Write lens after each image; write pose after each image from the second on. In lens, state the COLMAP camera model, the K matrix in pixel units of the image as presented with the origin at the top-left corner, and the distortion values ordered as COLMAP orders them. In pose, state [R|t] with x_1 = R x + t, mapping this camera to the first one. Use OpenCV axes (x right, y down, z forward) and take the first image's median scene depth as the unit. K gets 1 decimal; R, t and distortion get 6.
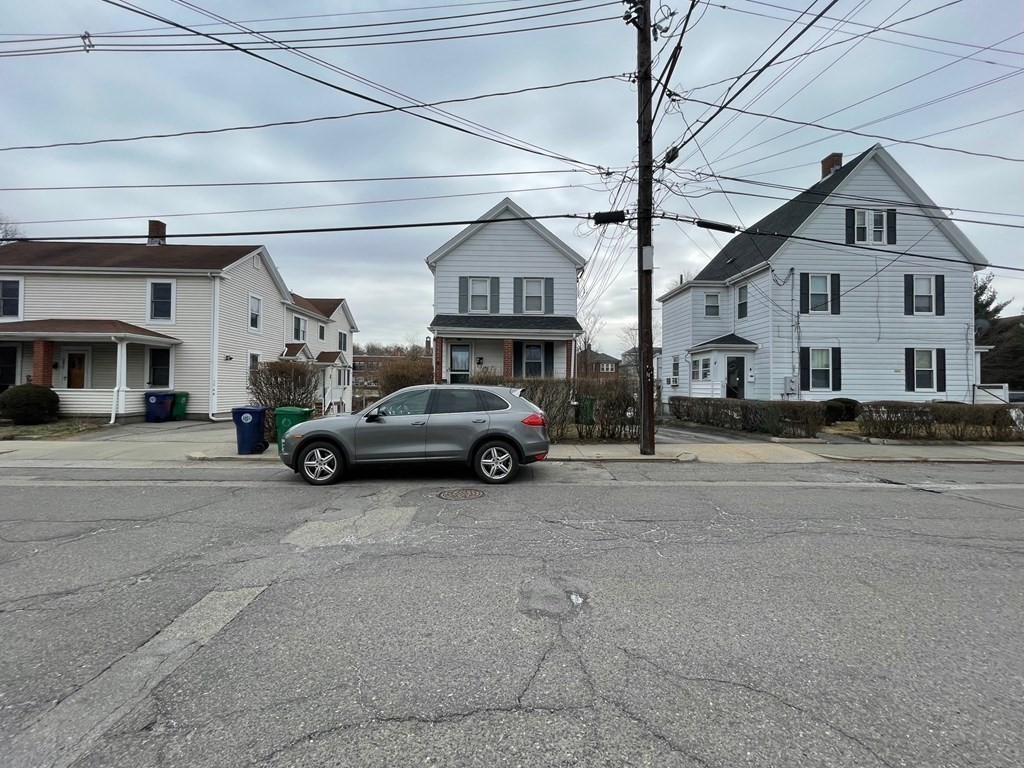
lens RADIAL K [[413.5, 0, 508.2], [0, 413.5, 384.8], [0, 0, 1]] dist [-0.003674, 0.000974]
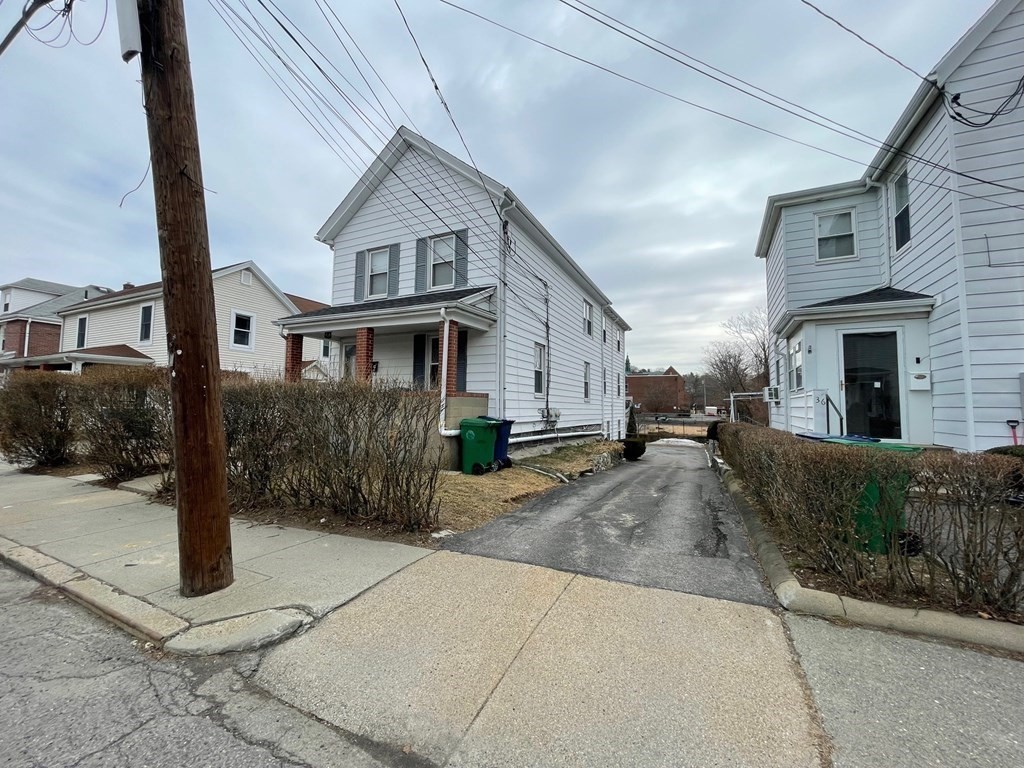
lens RADIAL K [[413.5, 0, 512.2], [0, 413.5, 381.5], [0, 0, 1]] dist [-0.003674, 0.000974]
pose [[0.892421, -0.028911, -0.450276, 0.439802], [0.002964, 0.998299, -0.058223, 0.006996], [0.451194, 0.050625, 0.890989, 0.486197]]
